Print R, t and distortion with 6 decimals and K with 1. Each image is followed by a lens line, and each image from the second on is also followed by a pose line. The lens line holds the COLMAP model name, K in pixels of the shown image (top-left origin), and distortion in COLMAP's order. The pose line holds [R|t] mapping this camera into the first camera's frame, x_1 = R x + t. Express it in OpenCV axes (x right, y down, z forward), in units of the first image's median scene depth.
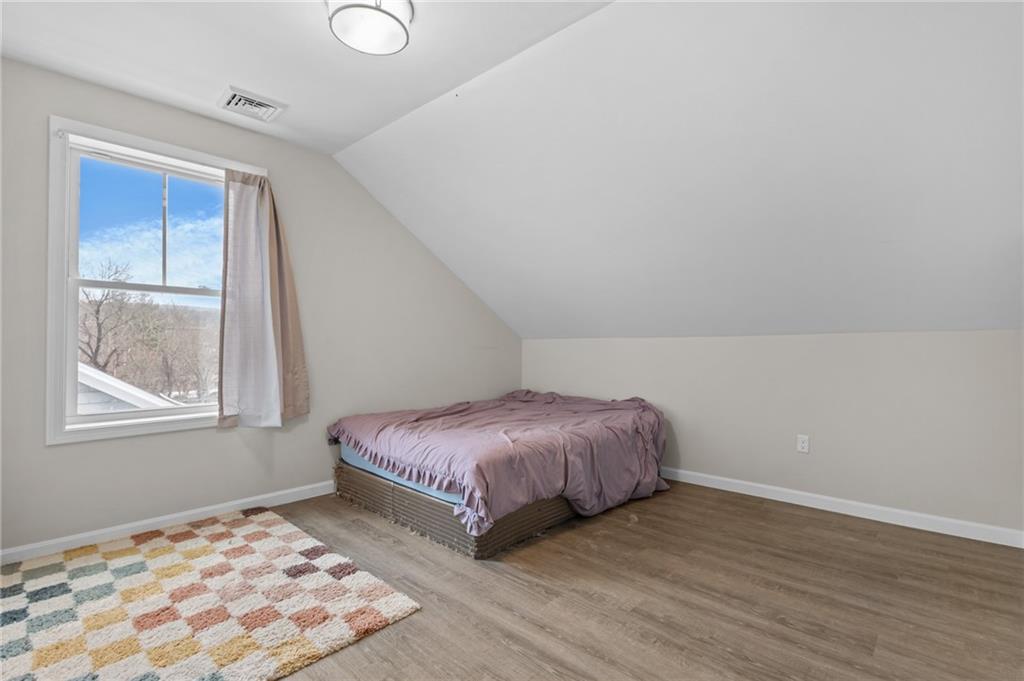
lens RADIAL K [[472.5, 0, 512.0], [0, 472.5, 340.5], [0, 0, 1]] dist [0.002515, 0.000077]
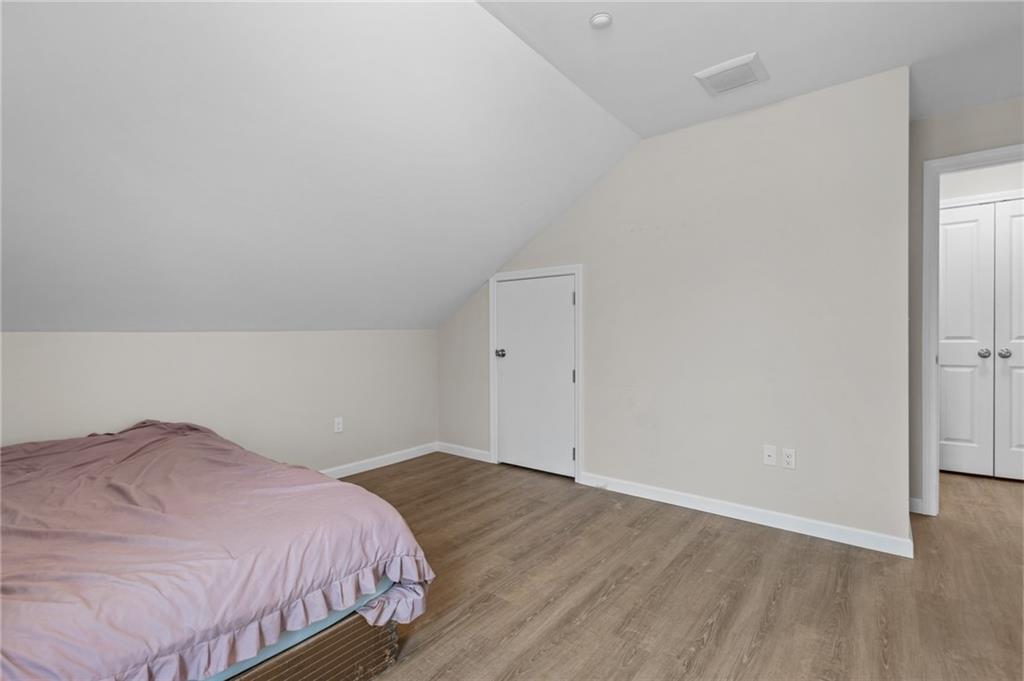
lens RADIAL K [[472.5, 0, 512.0], [0, 472.5, 340.5], [0, 0, 1]] dist [0.002515, 0.000077]
pose [[-0.079304, -0.011722, 0.996782, -0.869620], [0.002052, 0.999927, 0.011922, -0.002006], [-0.996848, 0.002990, -0.079274, 1.021355]]
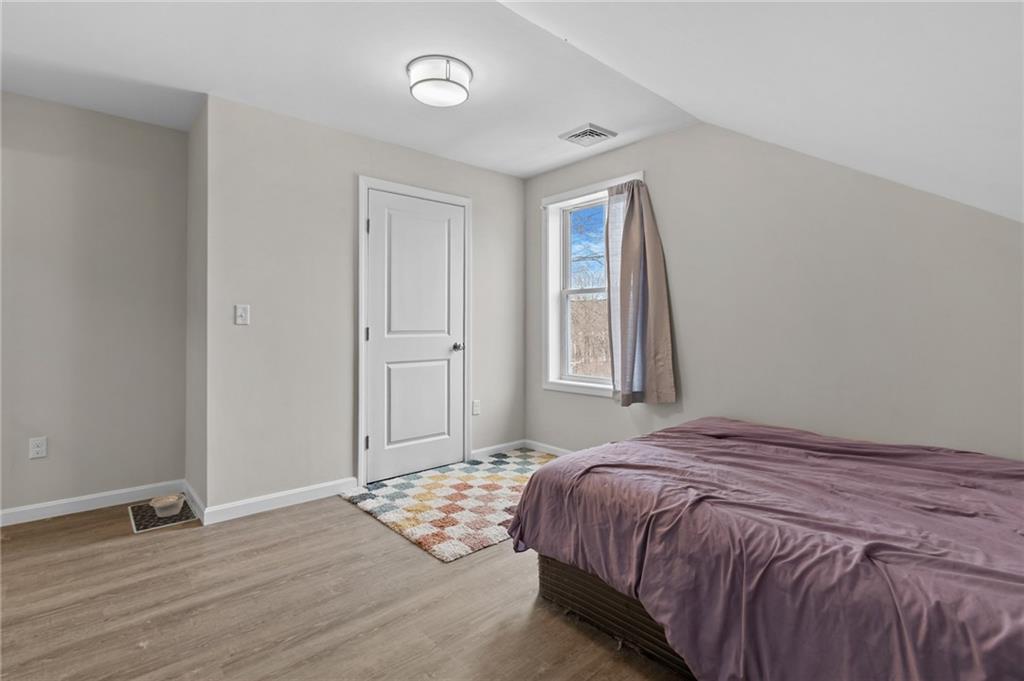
lens RADIAL K [[482.7, 0, 514.9], [0, 482.7, 320.9], [0, 0, 1]] dist [0.000367, -0.000017]
pose [[-0.077589, -0.015177, -0.996870, 0.906458], [0.001416, 0.999881, -0.015333, 0.000134], [0.996984, -0.002601, -0.077558, 1.180074]]
